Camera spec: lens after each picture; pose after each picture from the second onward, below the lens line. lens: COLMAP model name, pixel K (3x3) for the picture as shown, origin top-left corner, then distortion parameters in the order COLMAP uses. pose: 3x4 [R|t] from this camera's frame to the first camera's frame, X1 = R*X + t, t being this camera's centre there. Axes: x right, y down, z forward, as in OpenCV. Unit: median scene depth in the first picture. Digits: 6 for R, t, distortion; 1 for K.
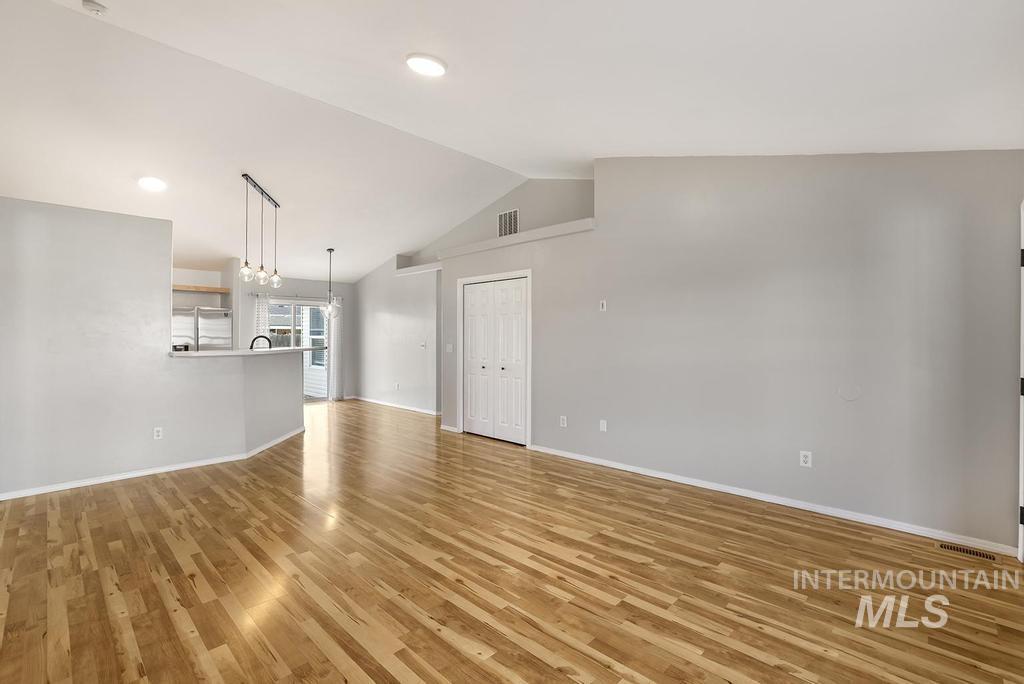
lens RADIAL K [[457.9, 0, 510.2], [0, 457.9, 335.2], [0, 0, 1]] dist [-0.048727, 0.018866]
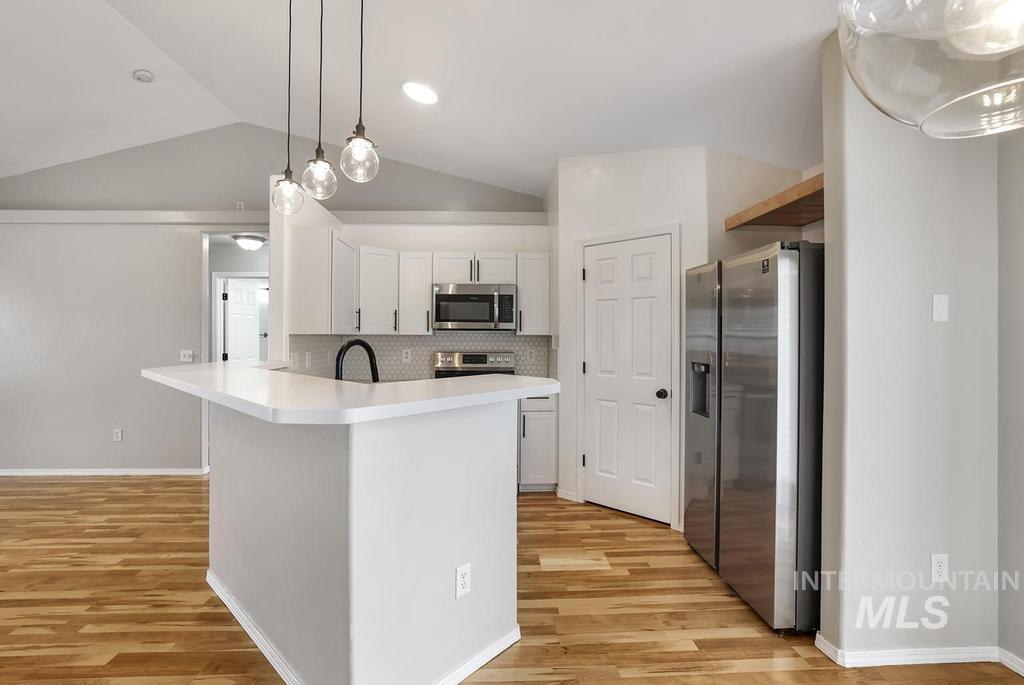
lens RADIAL K [[448.1, 0, 509.2], [0, 448.1, 336.4], [0, 0, 1]] dist [-0.050091, 0.016936]
pose [[-0.692524, -0.003100, -0.721388, -0.815051], [-0.000156, 0.999991, -0.004147, 0.000846], [0.721395, -0.002759, -0.692518, 2.764002]]
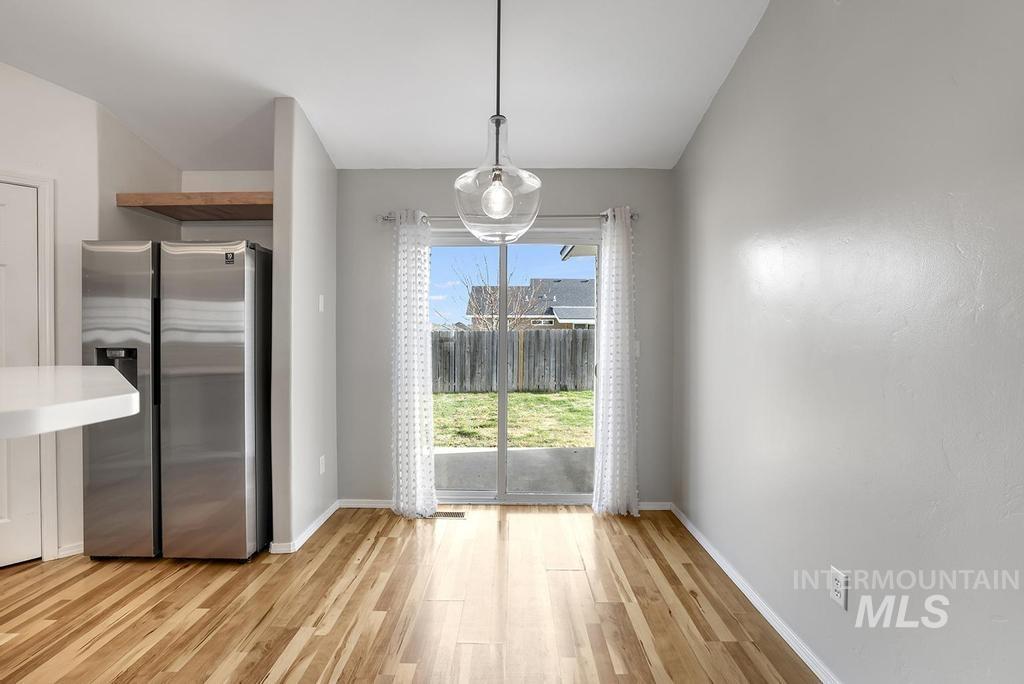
lens RADIAL K [[448.1, 0, 509.2], [0, 448.1, 335.9], [0, 0, 1]] dist [-0.050091, 0.016936]
pose [[0.687504, 0.003275, -0.726173, -0.645887], [0.003995, 0.999958, 0.008292, 0.026486], [0.726169, -0.008602, 0.687462, 2.380442]]
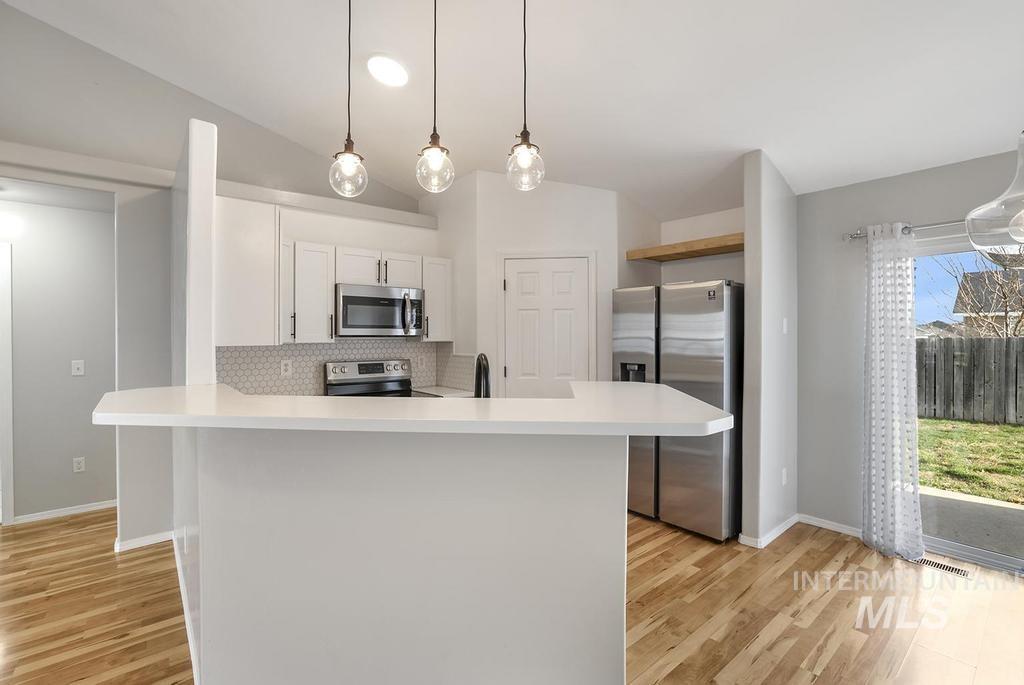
lens RADIAL K [[457.9, 0, 510.2], [0, 457.9, 335.7], [0, 0, 1]] dist [-0.048727, 0.018866]
pose [[-0.116849, -0.001512, -0.993149, -0.496938], [0.008322, 0.999962, -0.002501, -0.021678], [0.993115, -0.008558, -0.116832, 2.222133]]
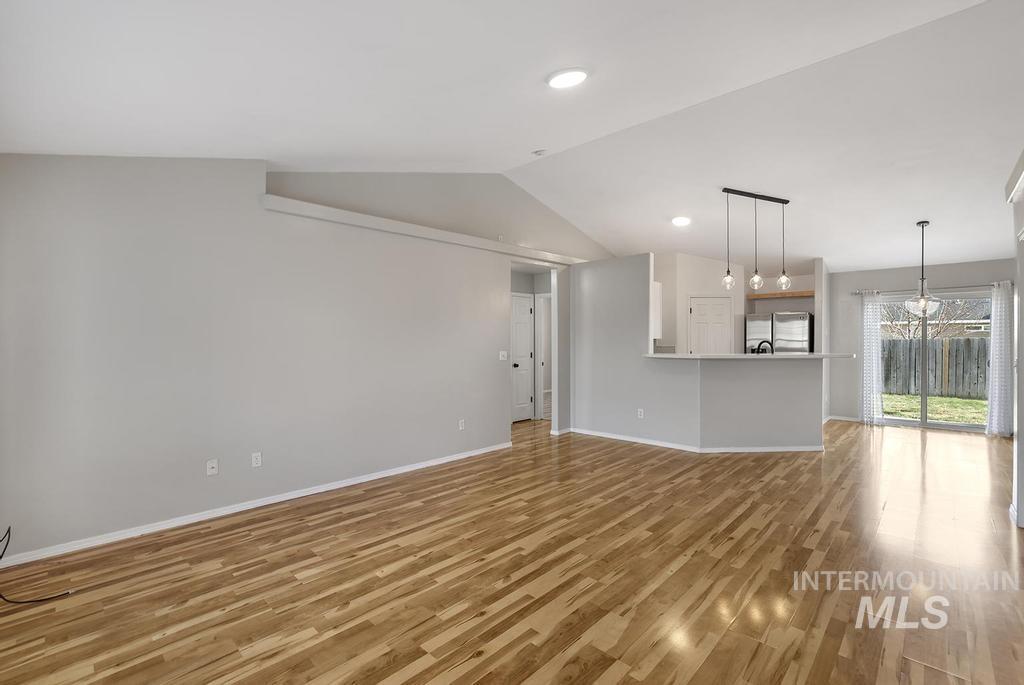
lens RADIAL K [[457.9, 0, 510.2], [0, 457.9, 335.7], [0, 0, 1]] dist [-0.048727, 0.018866]
pose [[-0.001993, -0.007334, -0.999971, 0.901624], [0.005143, 0.999960, -0.007344, -0.008485], [0.999985, -0.005158, -0.001956, 0.944076]]
